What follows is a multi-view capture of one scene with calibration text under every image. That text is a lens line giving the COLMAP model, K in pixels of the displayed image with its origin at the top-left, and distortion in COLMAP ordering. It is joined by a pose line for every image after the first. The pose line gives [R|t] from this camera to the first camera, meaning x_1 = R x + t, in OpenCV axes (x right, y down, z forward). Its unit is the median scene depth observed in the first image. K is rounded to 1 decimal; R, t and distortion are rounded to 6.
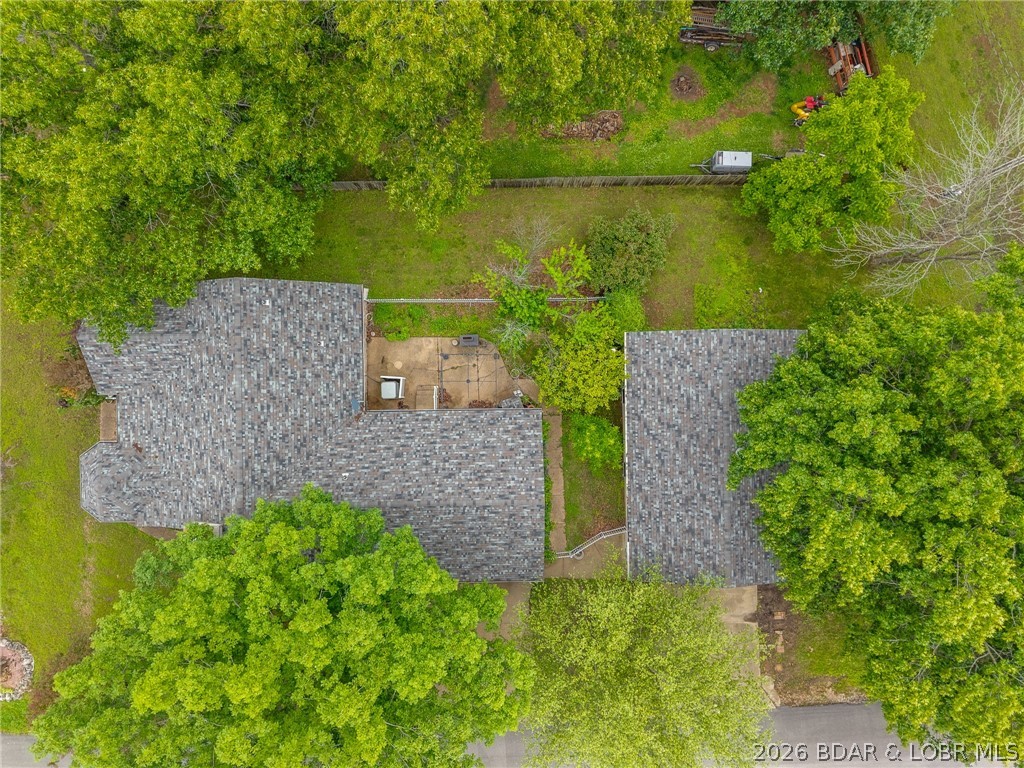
lens RADIAL K [[688.7, 0, 508.6], [0, 688.7, 389.1], [0, 0, 1]] dist [0.006334, -0.008958]
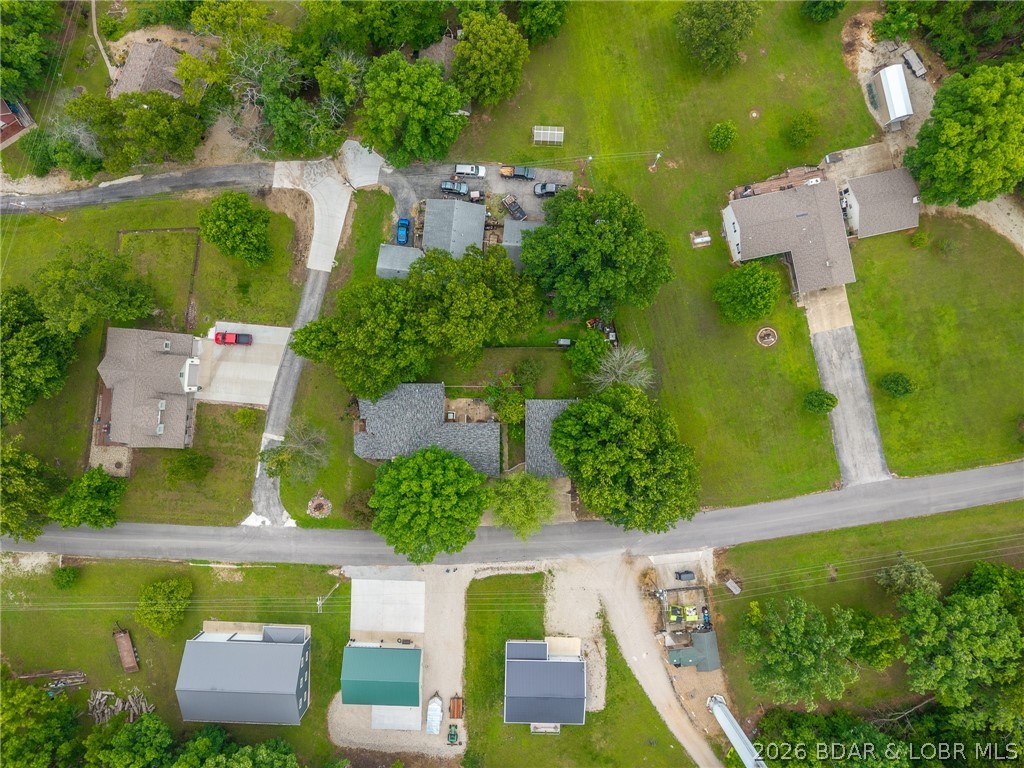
lens RADIAL K [[688.7, 0, 508.6], [0, 688.7, 389.1], [0, 0, 1]] dist [0.006334, -0.008958]
pose [[0.999943, 0.009385, -0.005185, 0.102074], [-0.009443, 0.999892, -0.011277, -0.090154], [0.005079, 0.011325, 0.999923, -2.130341]]
